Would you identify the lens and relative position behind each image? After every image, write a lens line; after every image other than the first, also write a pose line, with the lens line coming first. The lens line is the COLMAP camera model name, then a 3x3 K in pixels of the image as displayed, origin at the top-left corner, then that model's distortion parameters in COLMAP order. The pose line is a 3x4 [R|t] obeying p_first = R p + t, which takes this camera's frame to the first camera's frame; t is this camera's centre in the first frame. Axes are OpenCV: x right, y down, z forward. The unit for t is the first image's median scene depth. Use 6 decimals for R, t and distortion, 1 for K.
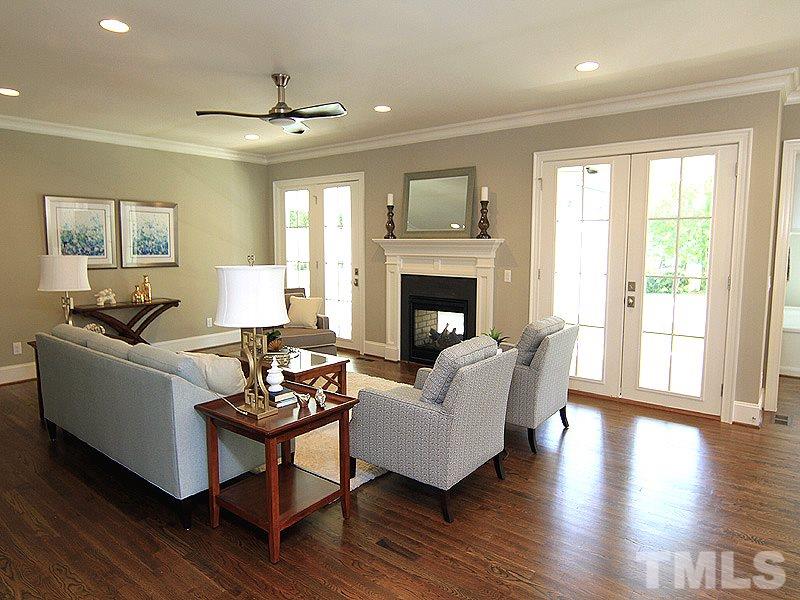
lens RADIAL K [[509.8, 0, 402.3], [0, 509.8, 304.0], [0, 0, 1]] dist [-0.029444, 0.005404]
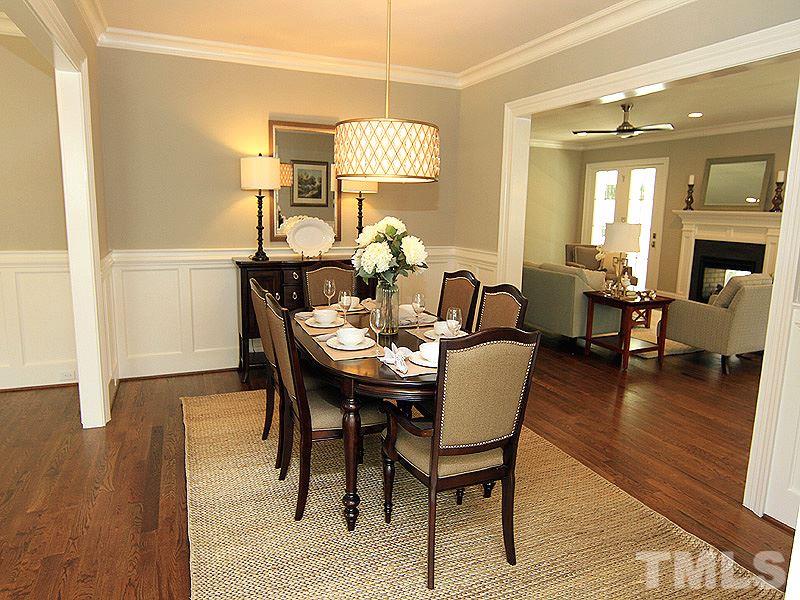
lens RADIAL K [[509.8, 0, 393.8], [0, 509.8, 287.7], [0, 0, 1]] dist [-0.029444, 0.005404]
pose [[0.872271, 0.092742, -0.480147, -0.042329], [-0.078044, 0.995668, 0.050535, 0.056954], [0.482754, -0.006608, 0.875731, -0.458616]]
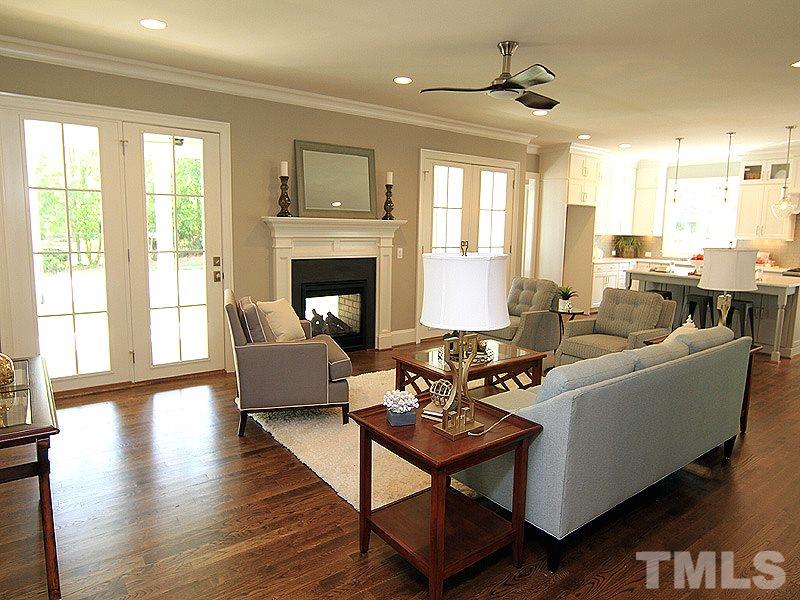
lens RADIAL K [[509.8, 0, 402.3], [0, 509.8, 296.3], [0, 0, 1]] dist [-0.029444, 0.005404]
pose [[0.250275, -0.133779, 0.958888, -0.778425], [0.094014, 0.989085, 0.113454, -0.077738], [-0.963599, 0.061754, 0.260120, 0.618081]]
